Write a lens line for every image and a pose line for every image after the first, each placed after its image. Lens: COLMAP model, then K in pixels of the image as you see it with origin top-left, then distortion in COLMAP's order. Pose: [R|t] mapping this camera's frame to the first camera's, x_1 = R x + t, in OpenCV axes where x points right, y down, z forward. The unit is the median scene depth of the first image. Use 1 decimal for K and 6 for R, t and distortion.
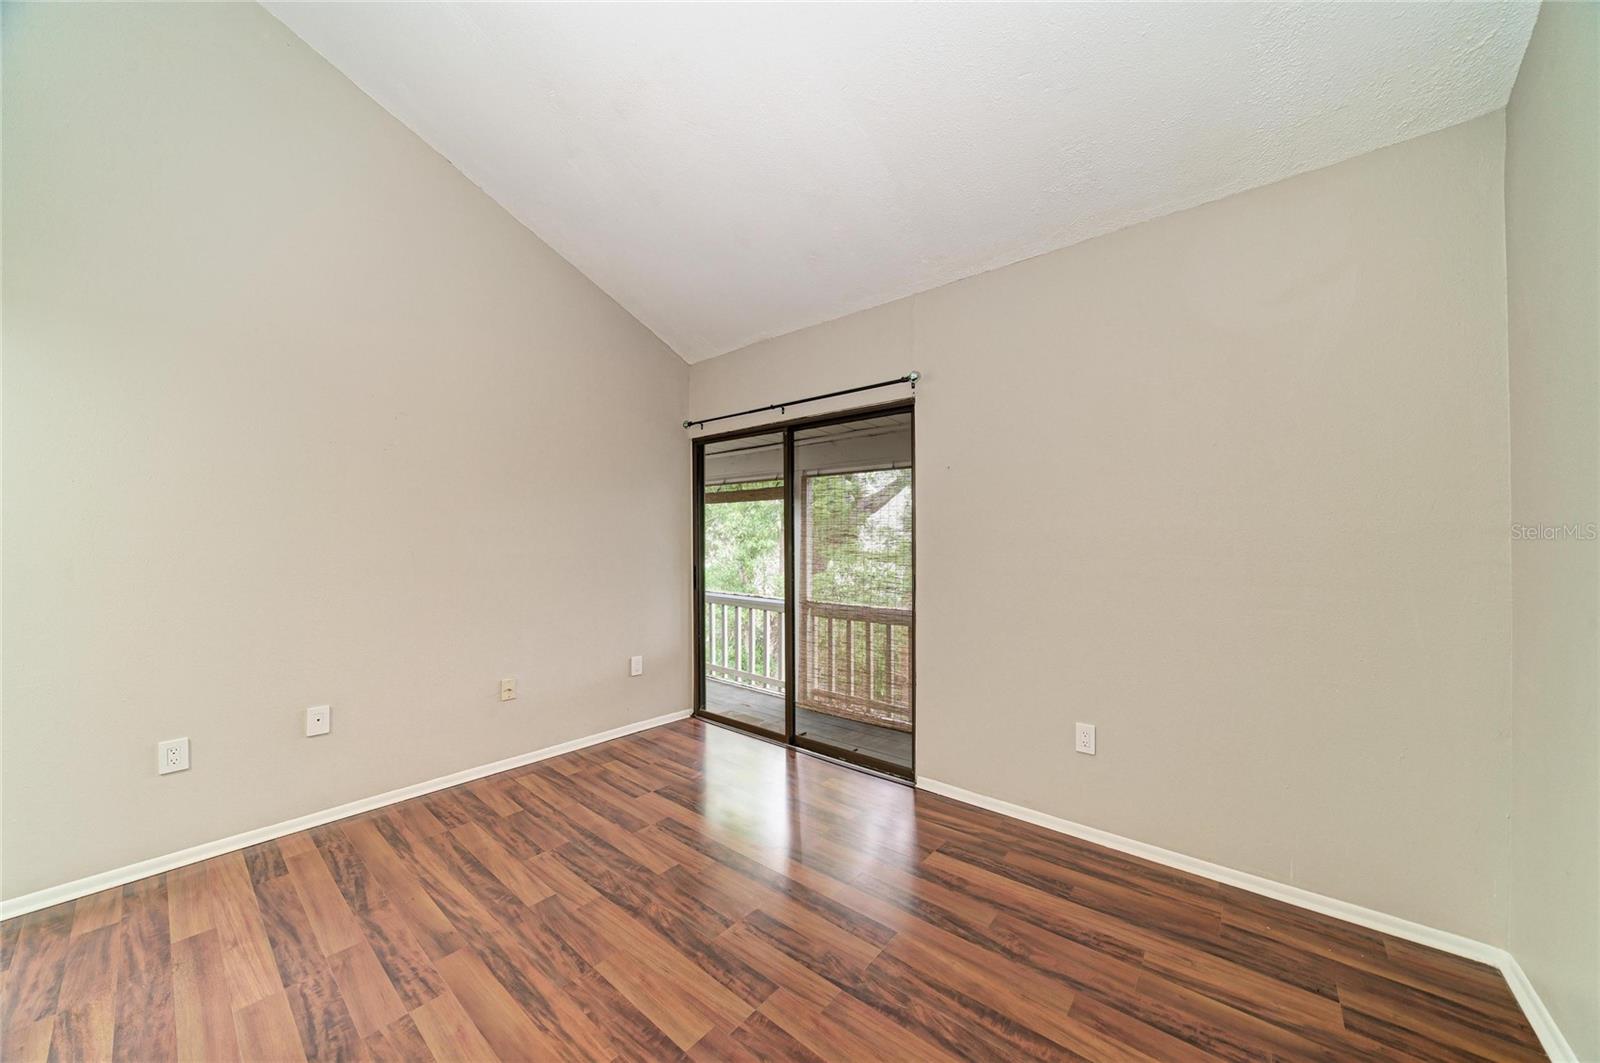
lens RADIAL K [[548.4, 0, 812.4], [0, 548.4, 539.4], [0, 0, 1]] dist [-0.014184, 0.000819]
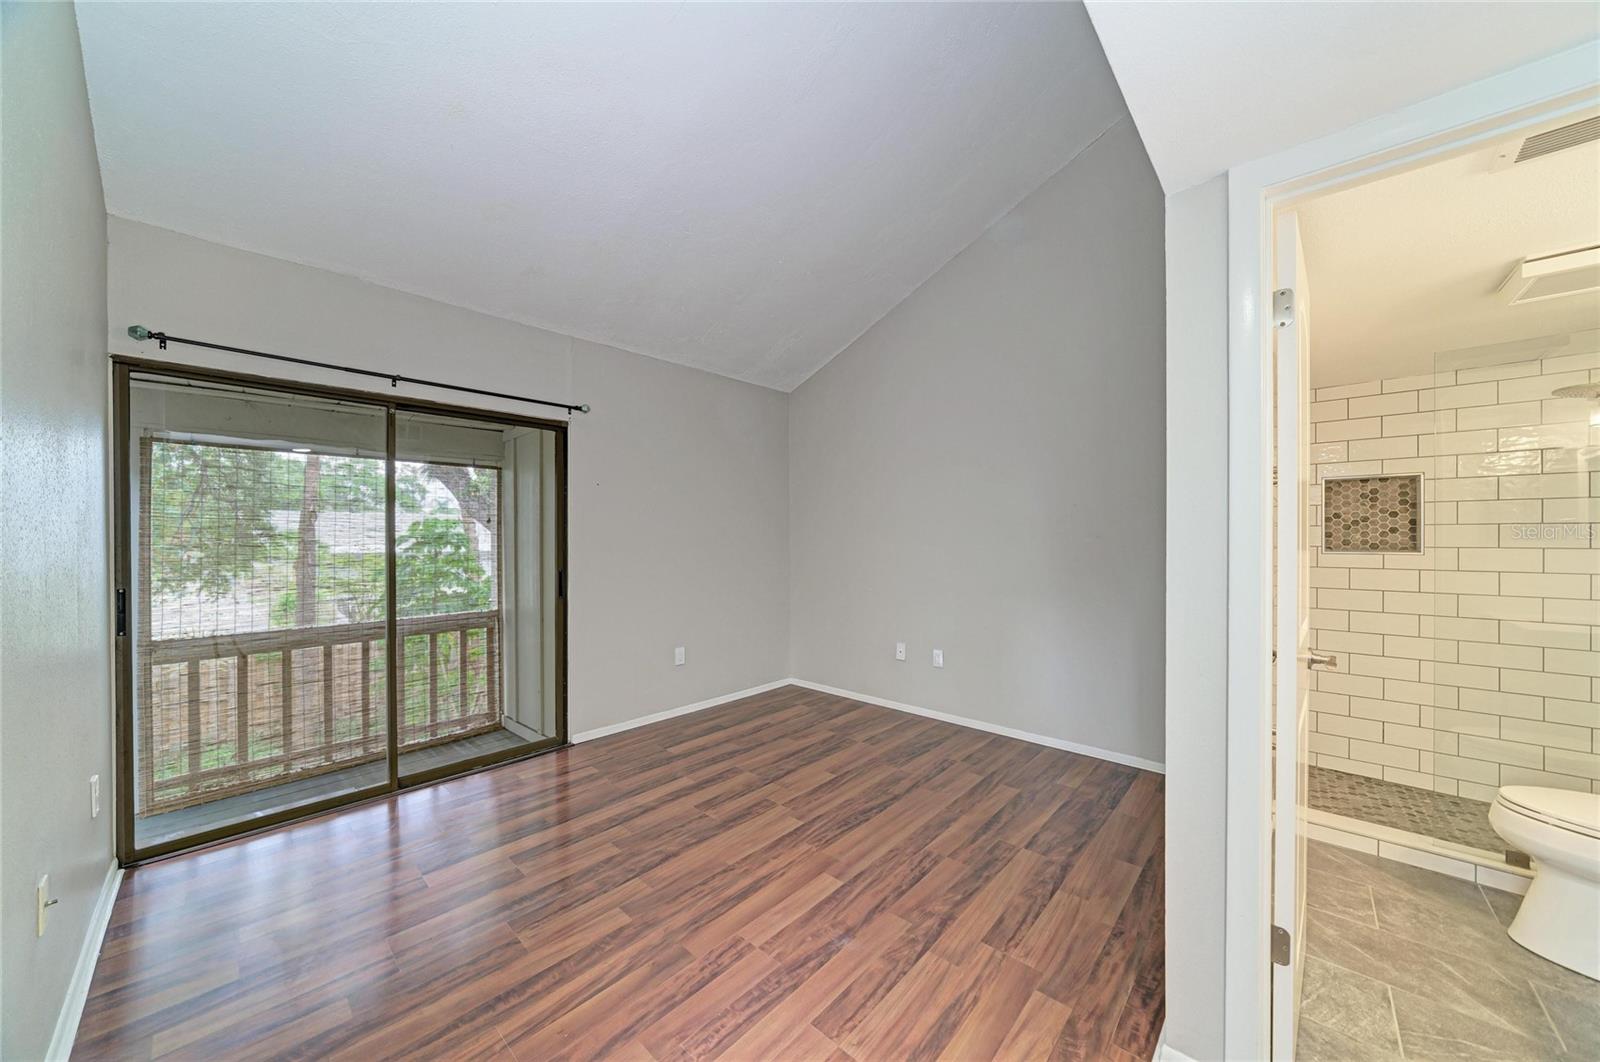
lens RADIAL K [[548.4, 0, 785.1], [0, 548.4, 538.9], [0, 0, 1]] dist [-0.014184, 0.000819]
pose [[0.088224, -0.003055, 0.996096, -1.362353], [-0.001587, 0.999994, 0.003207, -0.013991], [-0.996099, -0.001864, 0.088218, 0.591511]]
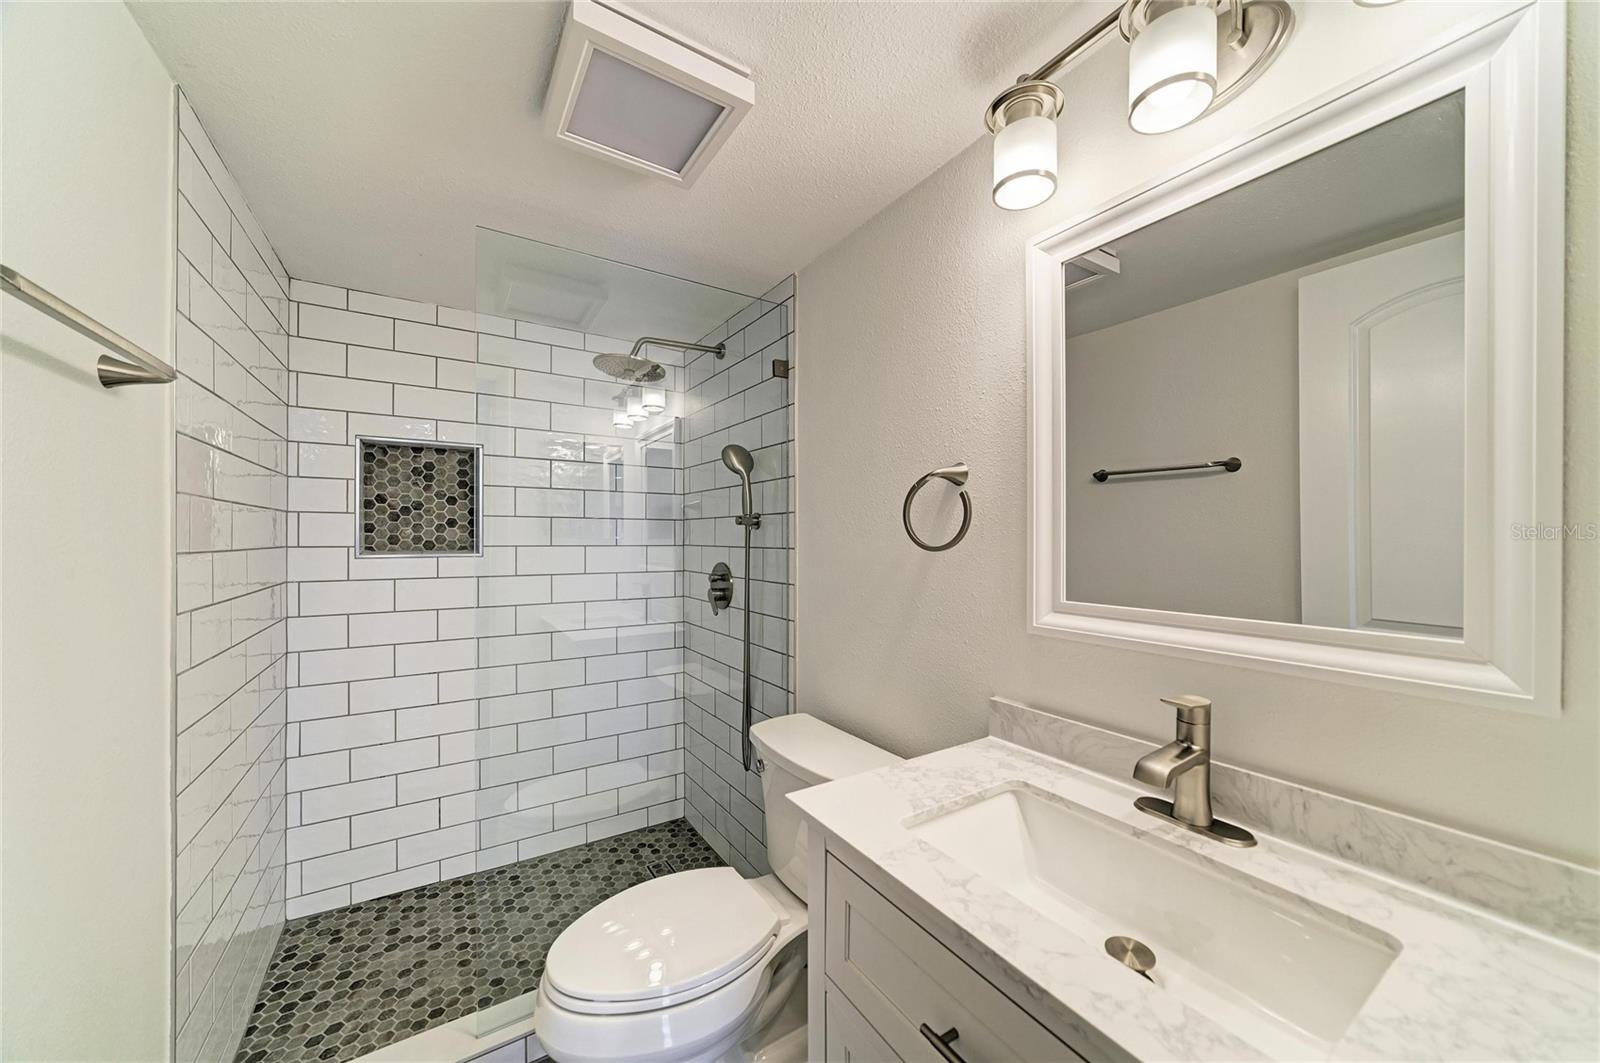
lens RADIAL K [[560.7, 0, 801.8], [0, 560.7, 535.8], [0, 0, 1]] dist [-0.008019, 0.001462]
pose [[-0.946047, -0.000430, 0.324029, -1.104656], [-0.001219, 0.999997, -0.002230, -0.011443], [-0.324027, -0.002504, -0.946044, 0.290505]]
